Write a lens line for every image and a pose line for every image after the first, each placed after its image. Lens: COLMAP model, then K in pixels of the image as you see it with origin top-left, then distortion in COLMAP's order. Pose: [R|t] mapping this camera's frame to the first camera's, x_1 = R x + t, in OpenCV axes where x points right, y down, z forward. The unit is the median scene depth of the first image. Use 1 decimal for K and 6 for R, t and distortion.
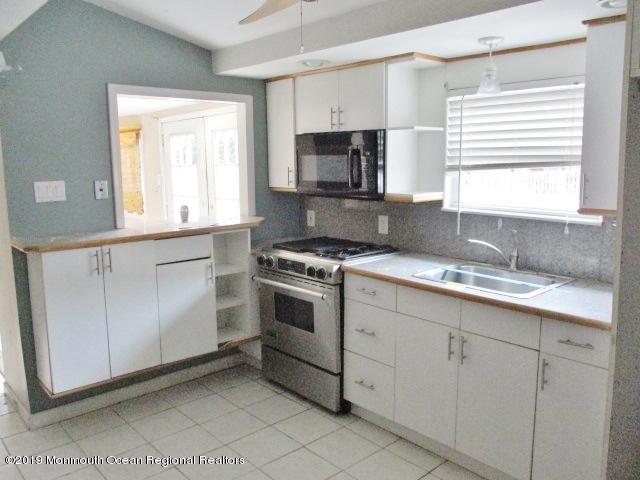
lens RADIAL K [[528.5, 0, 319.6], [0, 528.5, 239.4], [0, 0, 1]] dist [-0.036027, 0.009405]
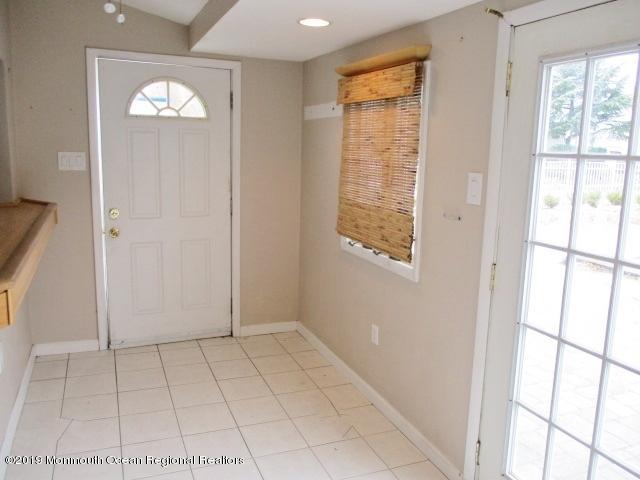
lens RADIAL K [[528.5, 0, 319.6], [0, 528.5, 239.4], [0, 0, 1]] dist [-0.036027, 0.009405]
pose [[0.940054, 0.095457, -0.327394, -0.272878], [-0.088237, 0.995417, 0.036872, -0.079341], [0.329413, -0.005774, 0.944168, 0.593578]]
